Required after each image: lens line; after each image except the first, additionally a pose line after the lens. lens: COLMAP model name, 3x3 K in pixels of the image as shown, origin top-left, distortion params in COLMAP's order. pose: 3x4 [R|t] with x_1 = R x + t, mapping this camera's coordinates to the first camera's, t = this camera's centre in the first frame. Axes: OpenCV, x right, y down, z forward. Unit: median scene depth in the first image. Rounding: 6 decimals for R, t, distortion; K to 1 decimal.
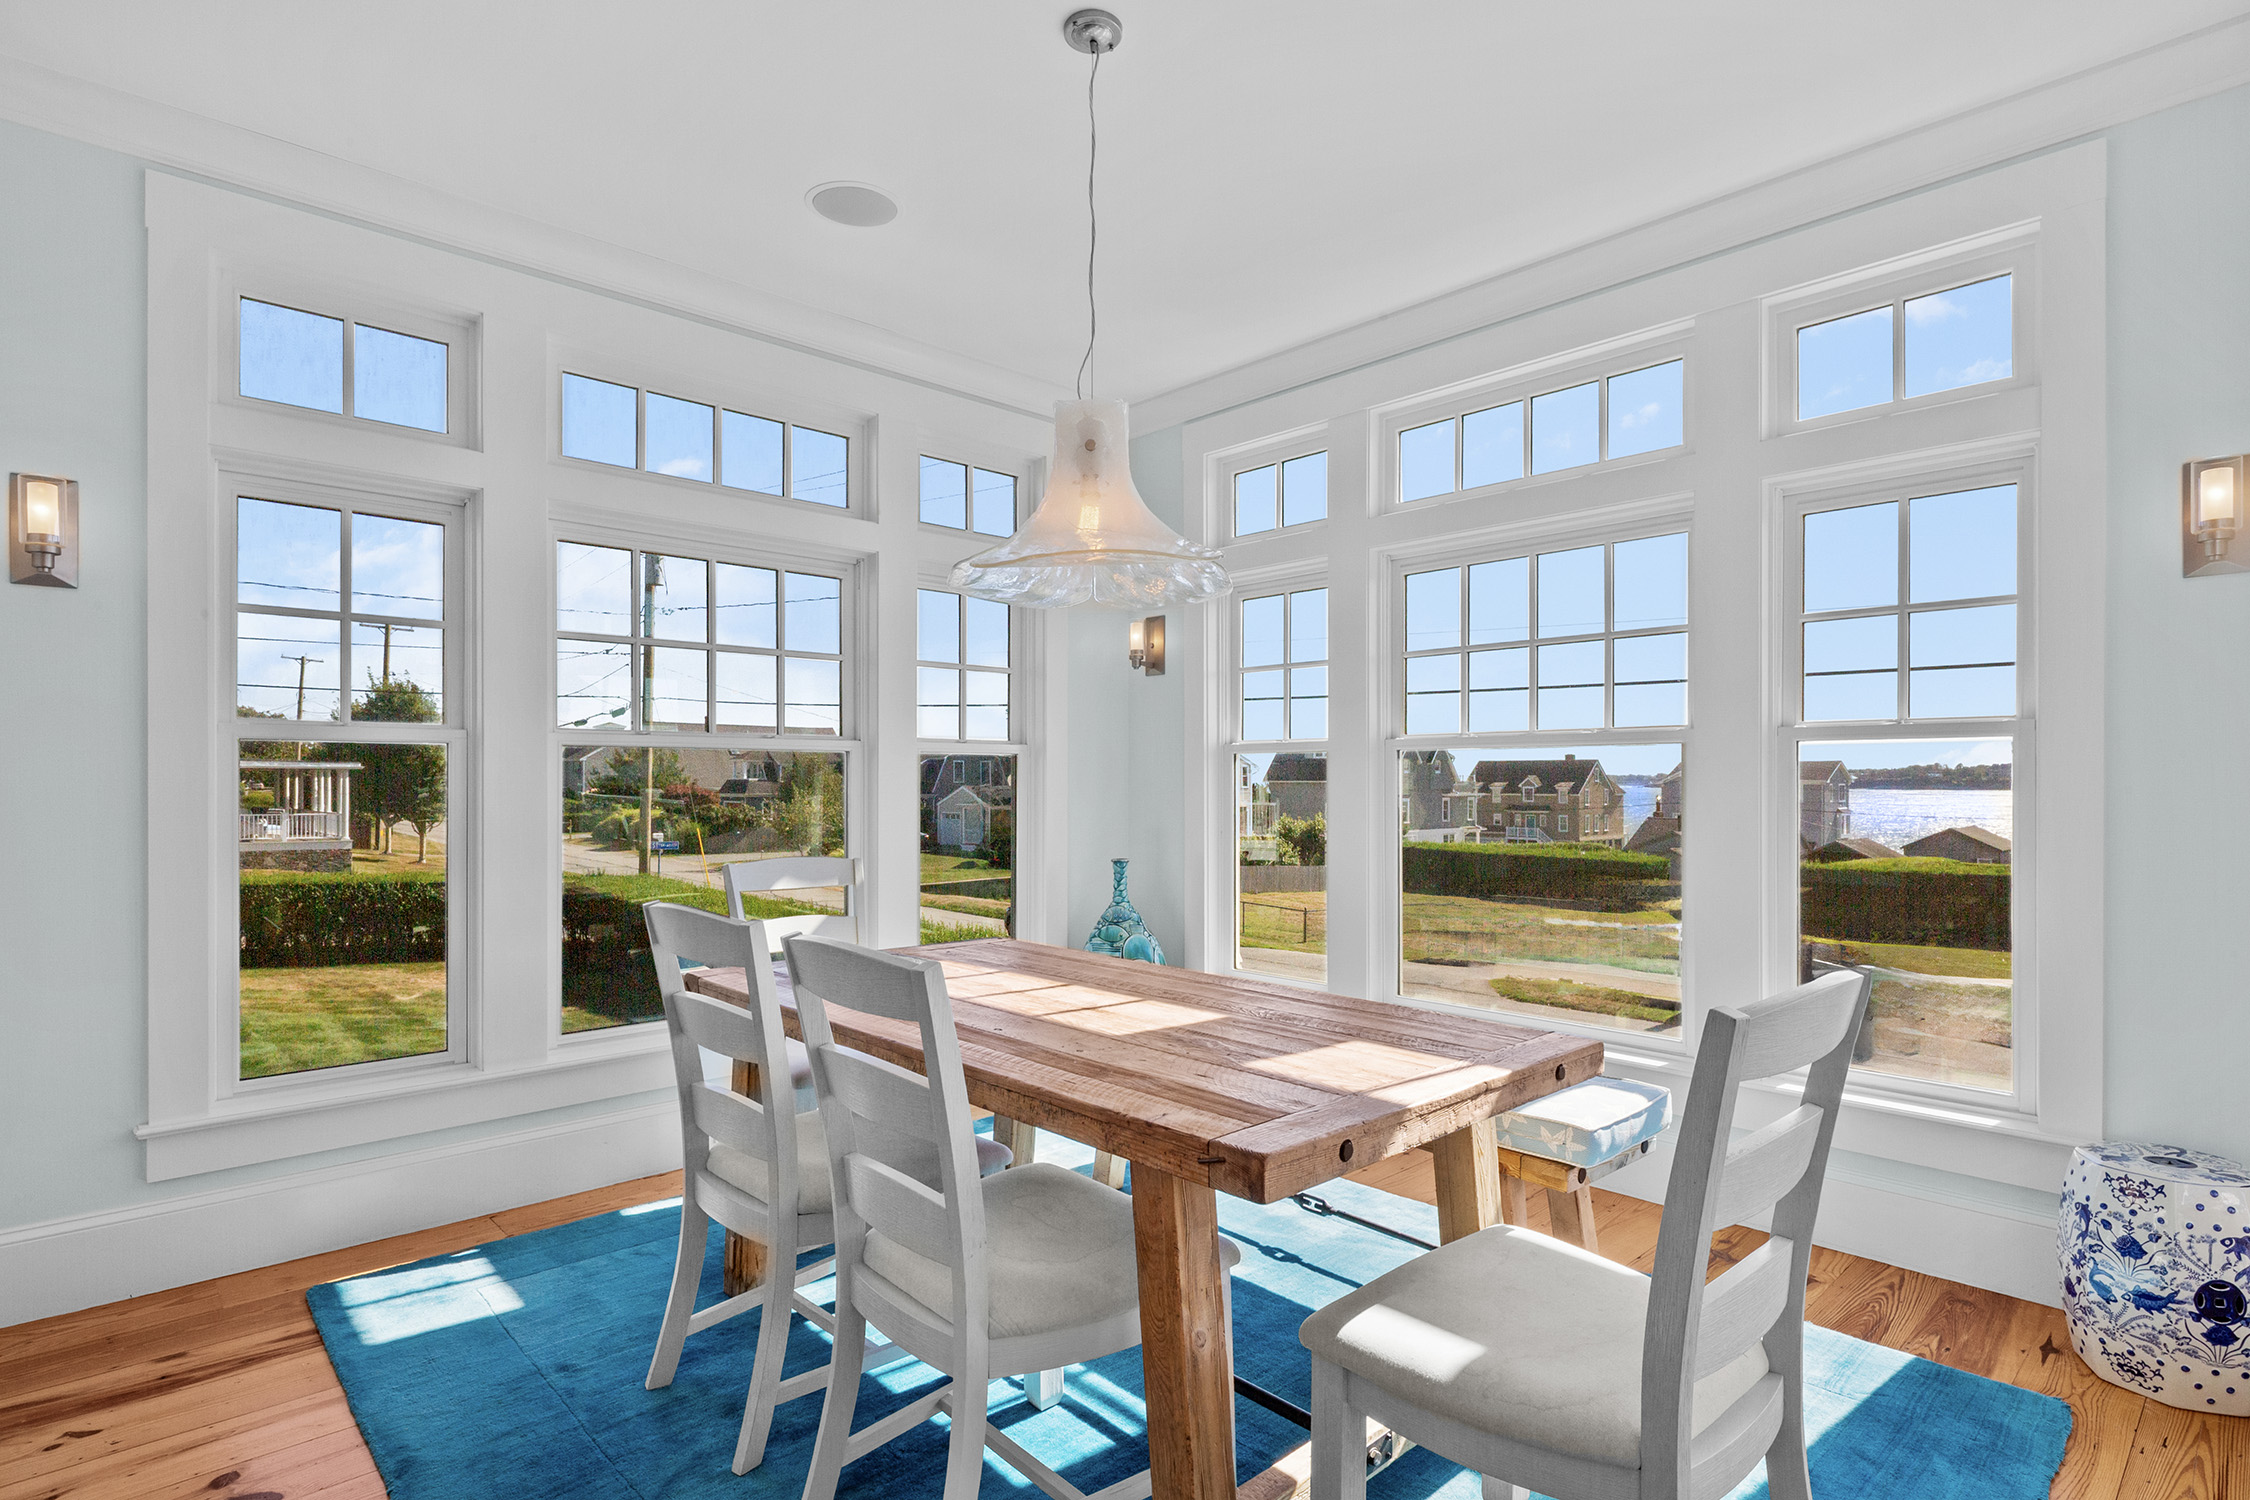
lens RADIAL K [[1119.9, 0, 1121.8], [0, 1119.9, 775.9], [0, 0, 1]] dist [0.001214, -0.000271]
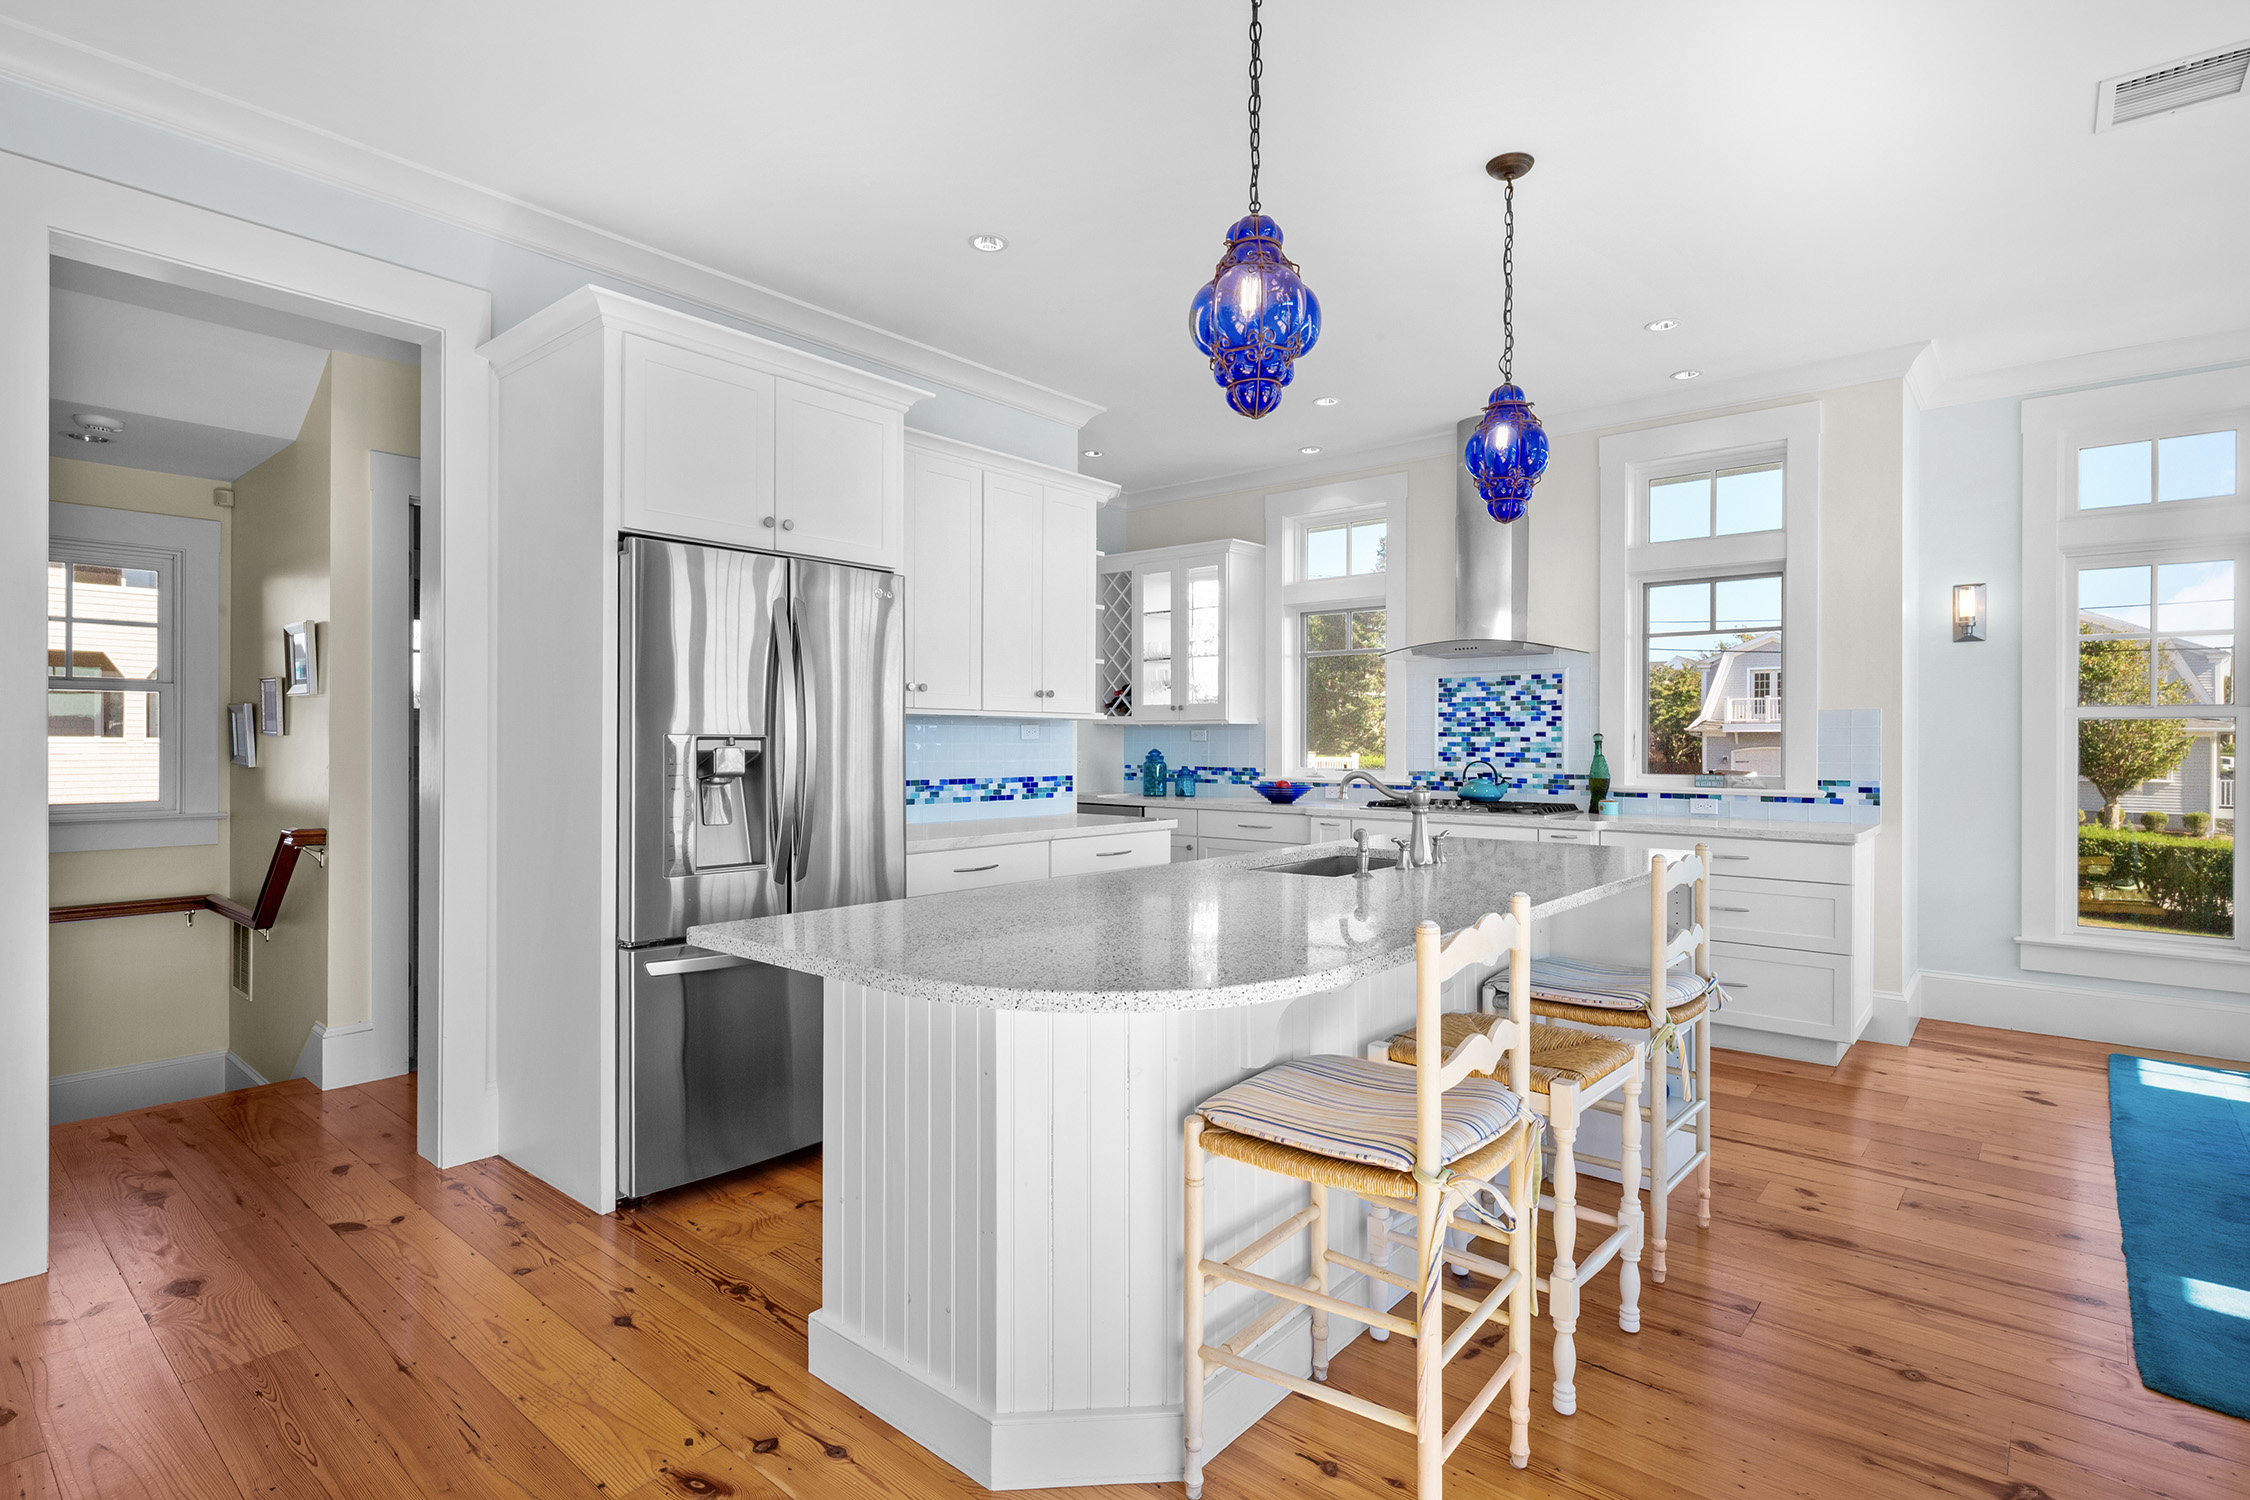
lens RADIAL K [[1104.2, 0, 1115.4], [0, 1104.2, 742.2], [0, 0, 1]] dist [0.000911, -0.000367]
pose [[0.103779, 0.001881, -0.994599, 0.484027], [0.000677, 0.999998, 0.001962, -0.001343], [0.994600, -0.000877, 0.103778, -0.409229]]
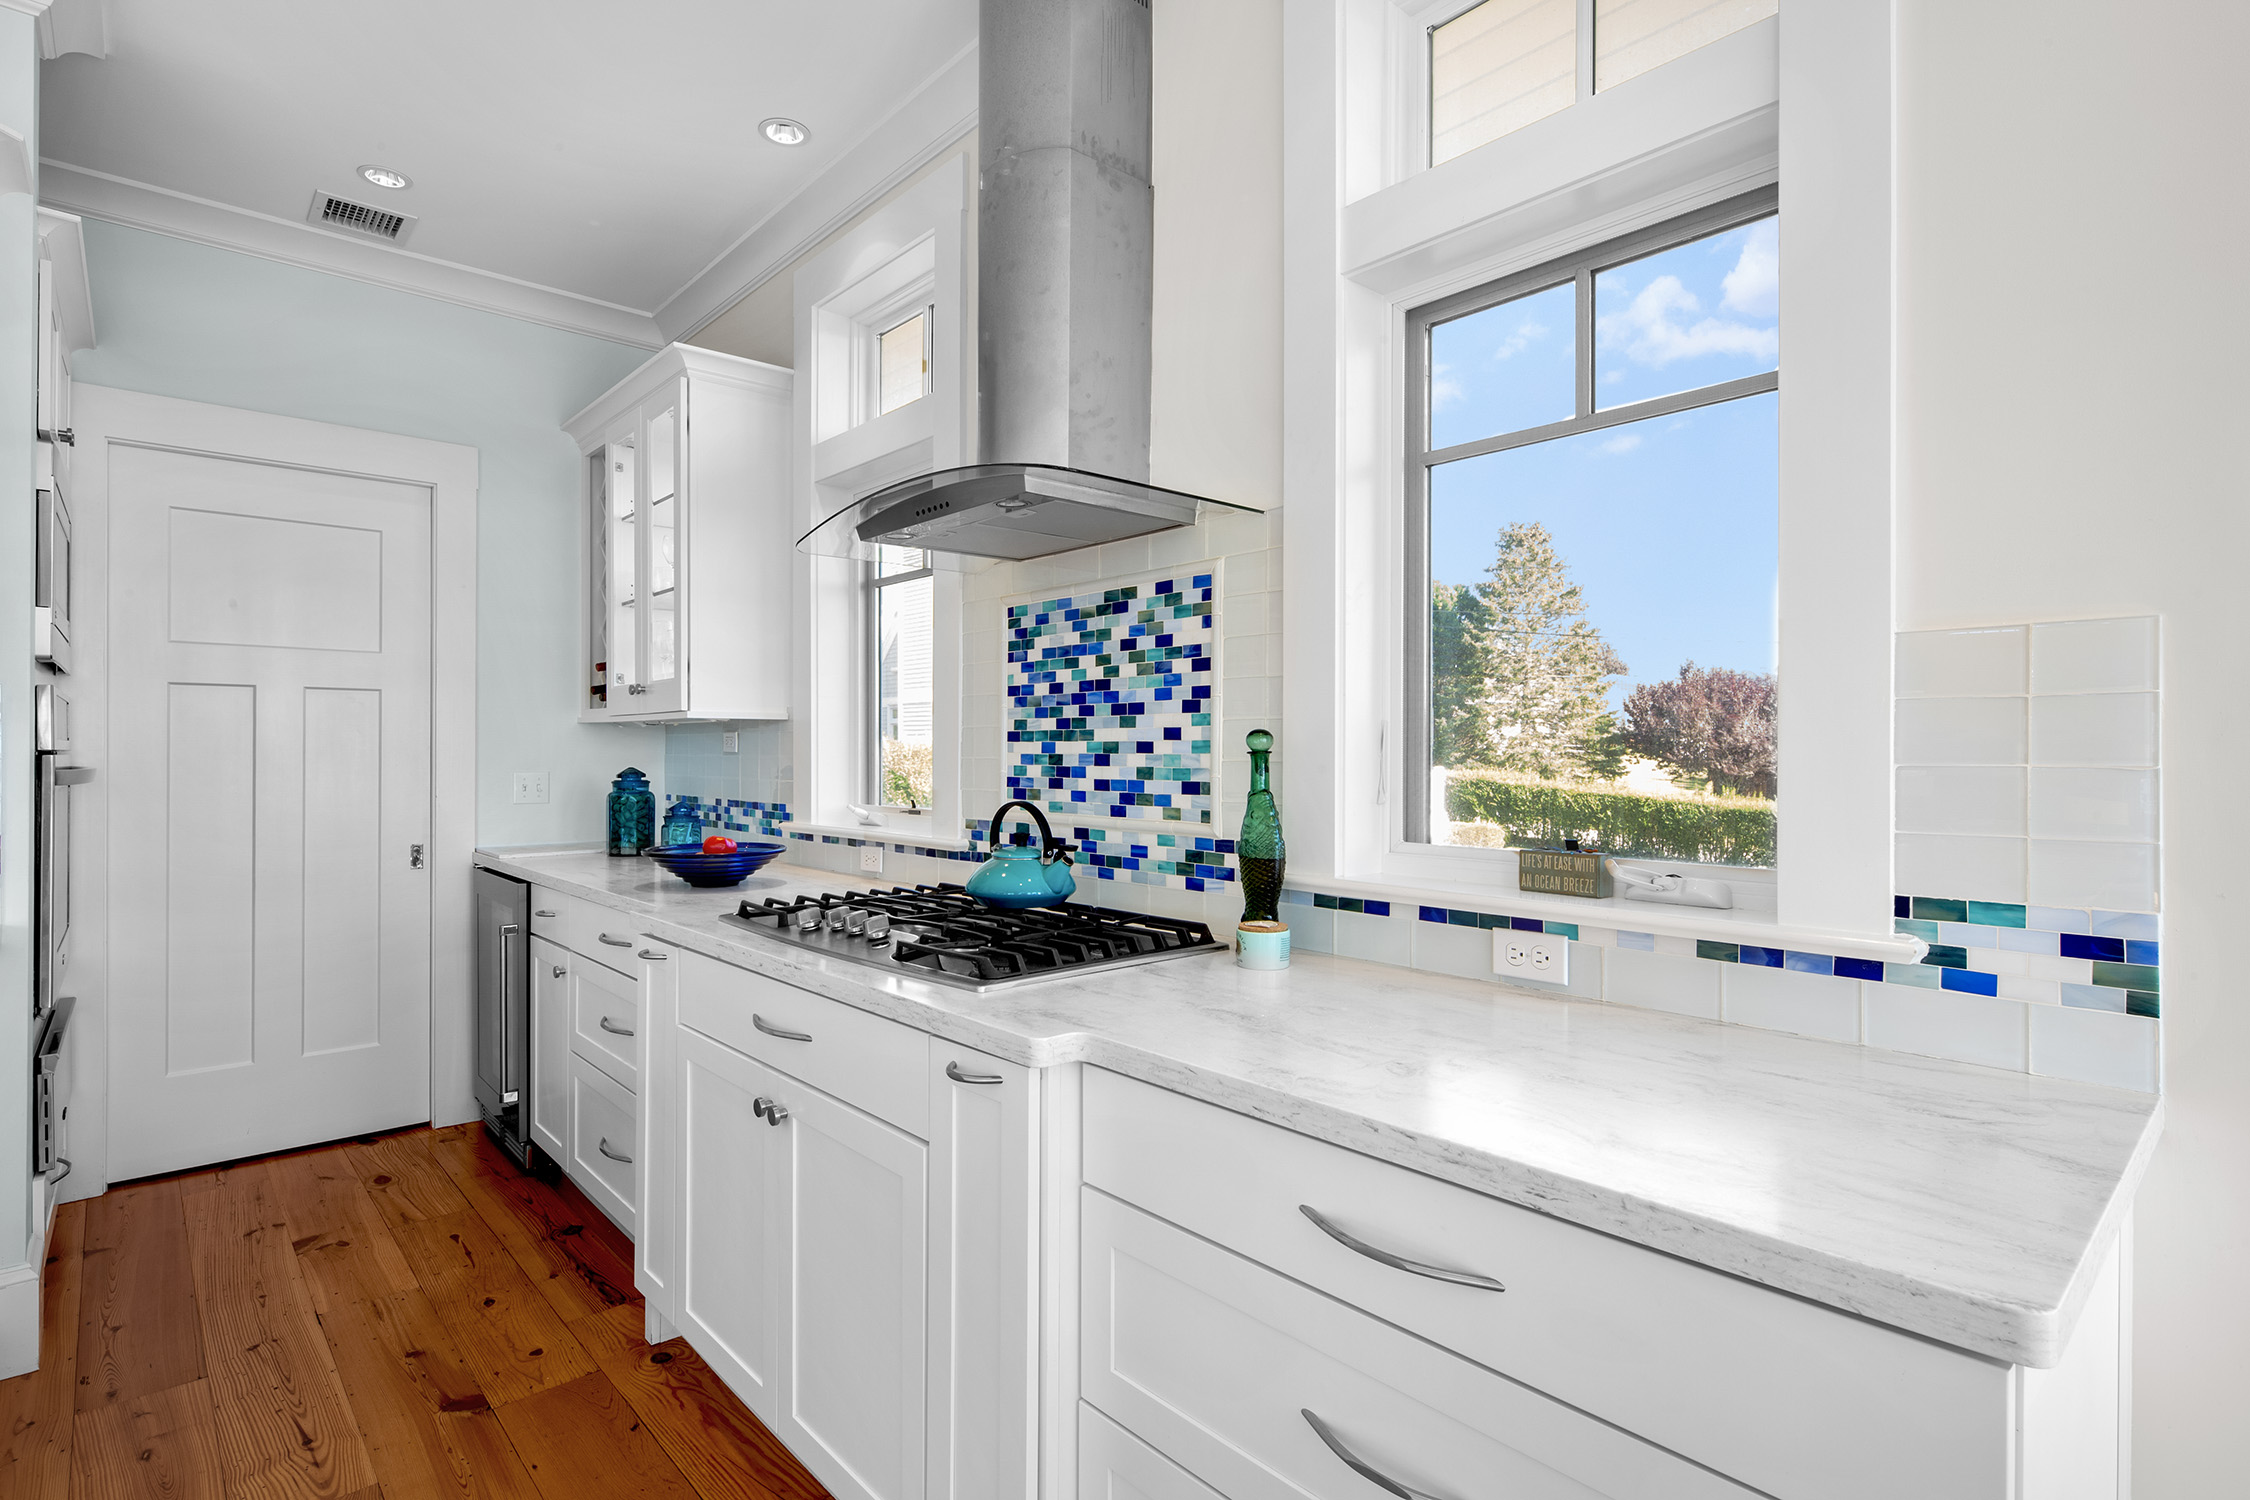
lens RADIAL K [[1093.8, 0, 1125.0], [0, 1093.8, 750.0], [0, 0, 1]] dist [-0.001329, -0.000681]
pose [[-0.020111, -0.001677, -0.999796, -0.279398], [0.002184, 0.999996, -0.001722, 0.000429], [0.999795, -0.002218, -0.020107, 0.232691]]
